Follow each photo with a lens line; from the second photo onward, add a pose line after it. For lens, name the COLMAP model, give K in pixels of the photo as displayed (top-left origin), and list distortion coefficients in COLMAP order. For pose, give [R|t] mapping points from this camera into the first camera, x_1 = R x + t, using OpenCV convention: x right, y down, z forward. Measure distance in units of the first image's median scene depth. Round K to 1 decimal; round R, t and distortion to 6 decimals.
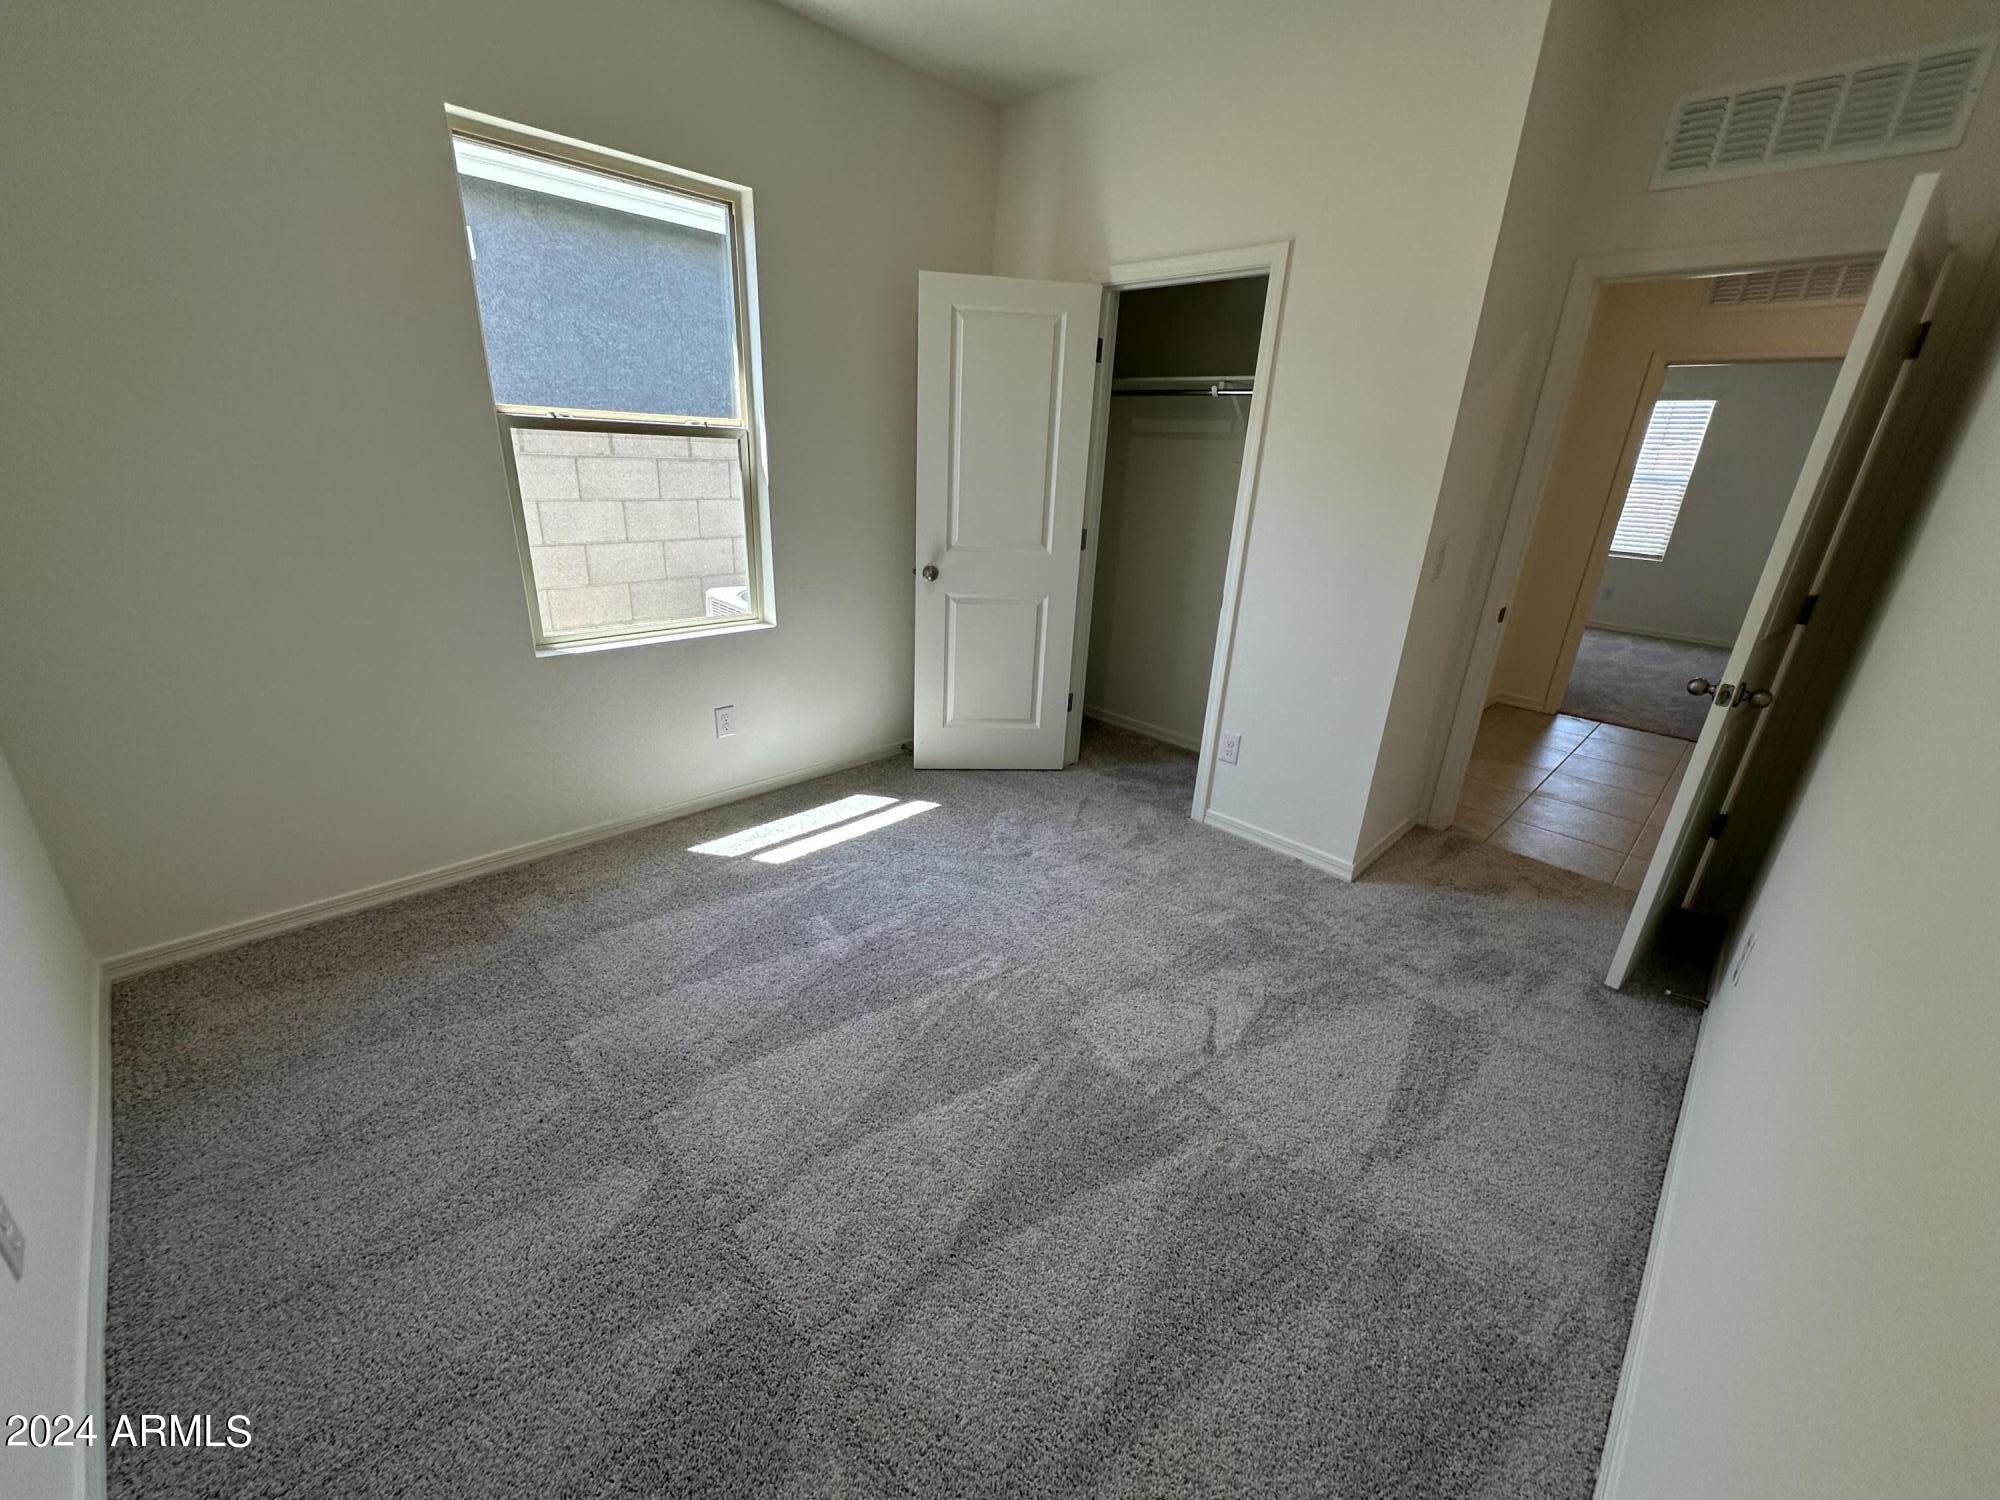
lens RADIAL K [[802.0, 0, 1000.0], [0, 802.0, 750.0], [0, 0, 1]] dist [0.000836, 0.000312]
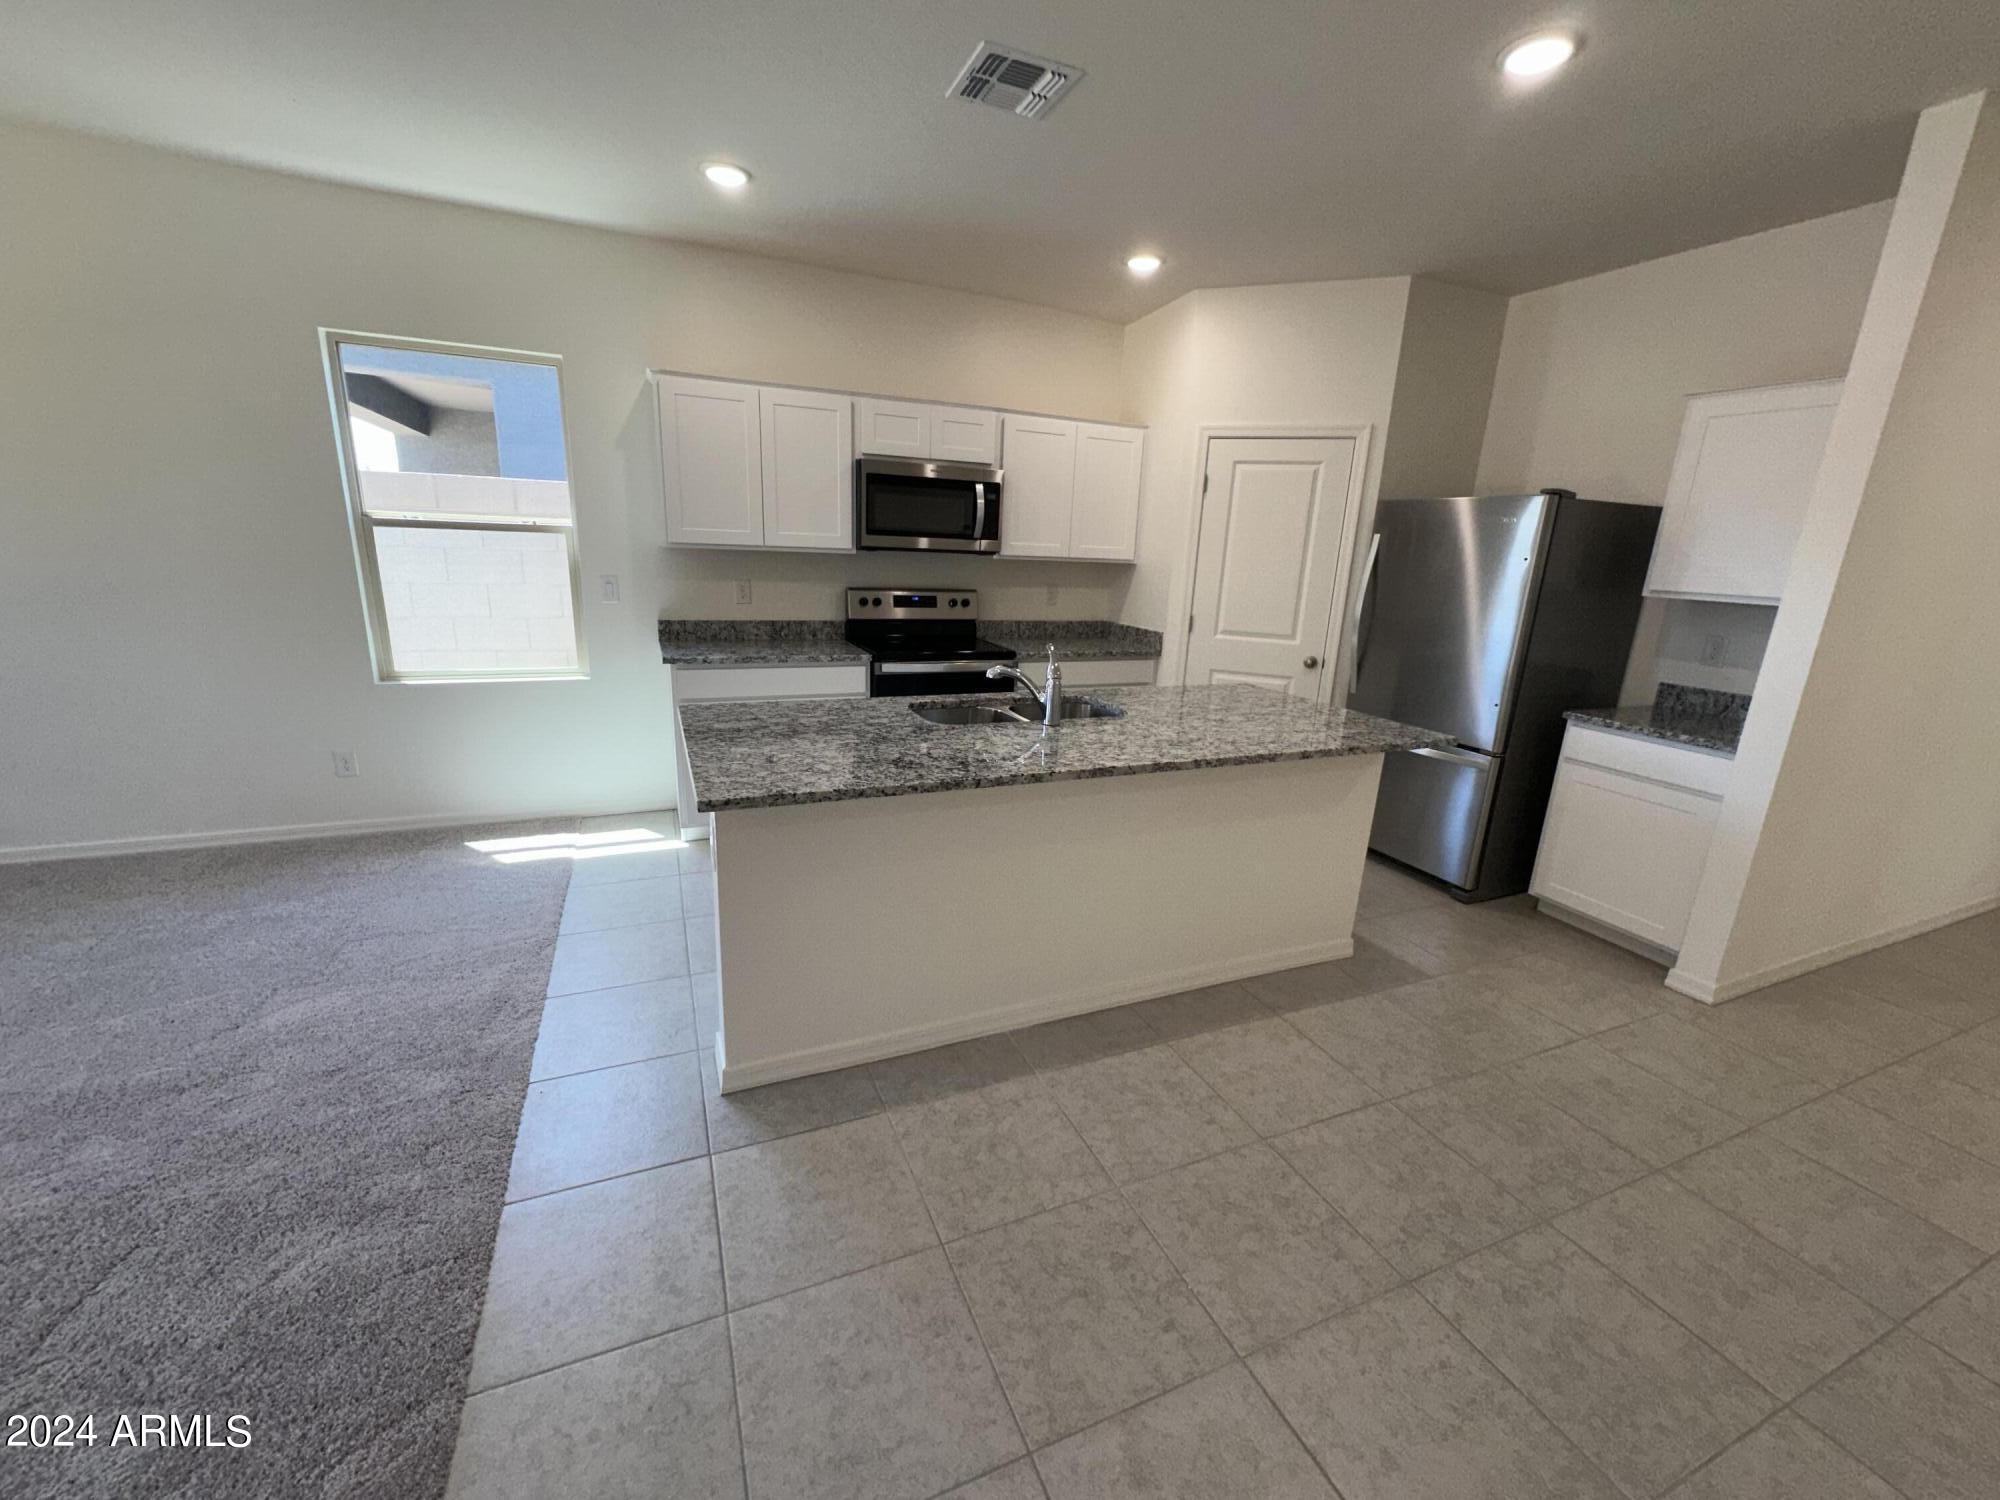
lens RADIAL K [[802.0, 0, 1000.0], [0, 802.0, 750.0], [0, 0, 1]] dist [0.000836, 0.000312]
pose [[0.920435, 0.087619, -0.380949, 0.873032], [-0.133245, 0.986515, -0.095042, -0.013682], [0.367485, 0.138239, 0.919698, 0.119563]]
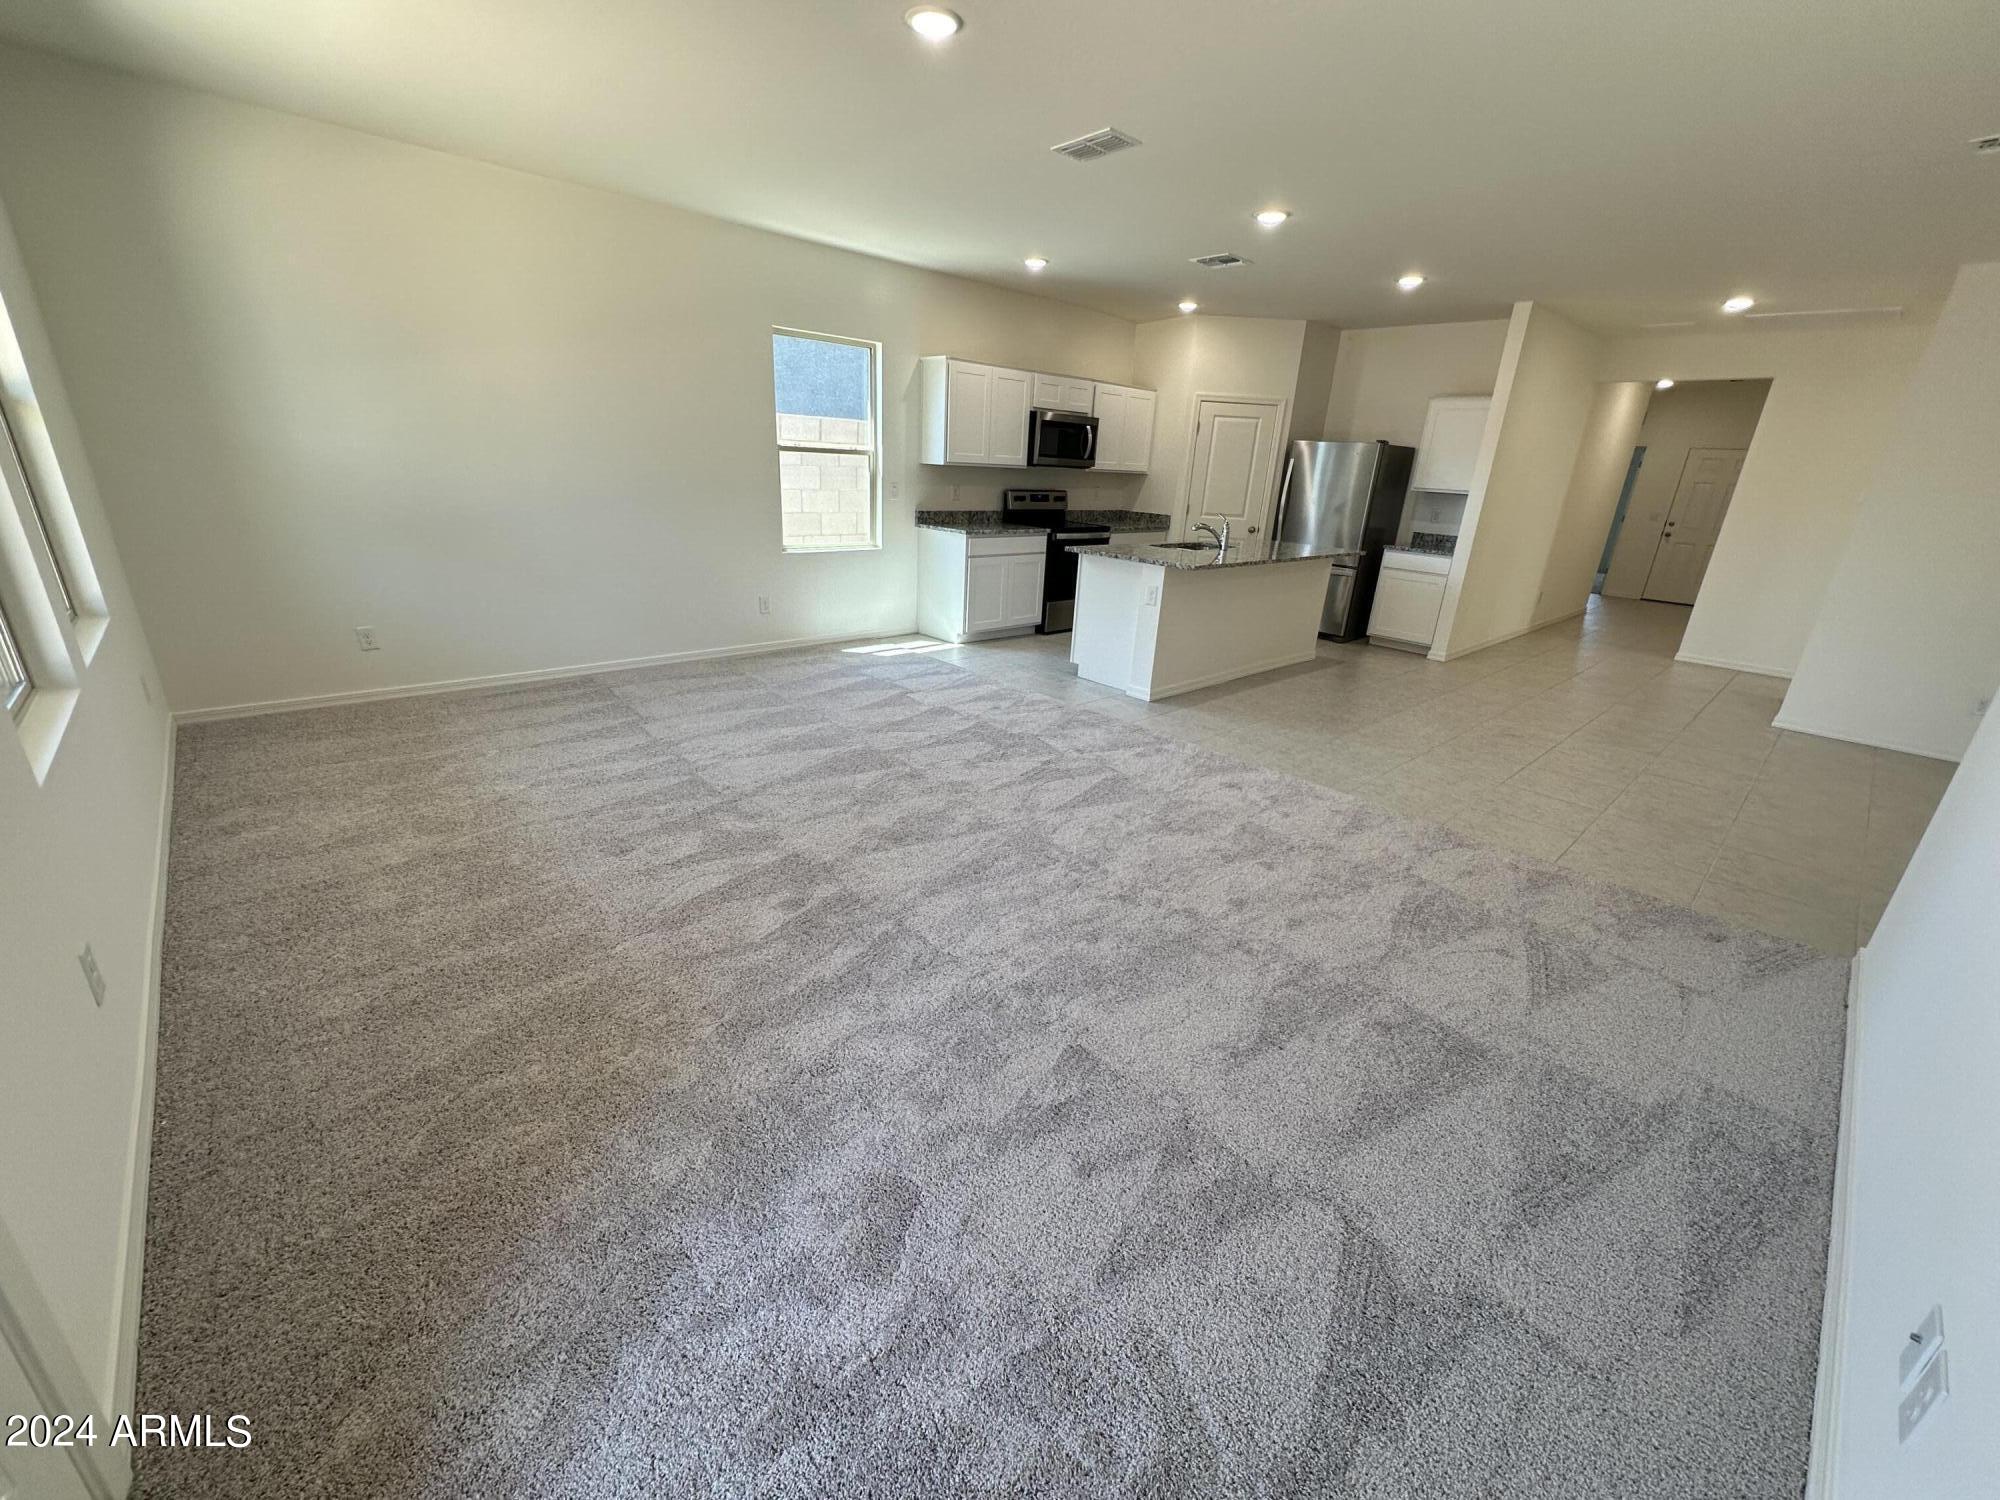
lens RADIAL K [[802.0, 0, 1000.0], [0, 802.0, 750.0], [0, 0, 1]] dist [0.000836, 0.000312]
pose [[0.998105, 0.020839, -0.057899, 0.152151], [-0.021608, 0.999686, -0.012691, 0.404371], [0.057617, 0.013918, 0.998242, -1.069666]]
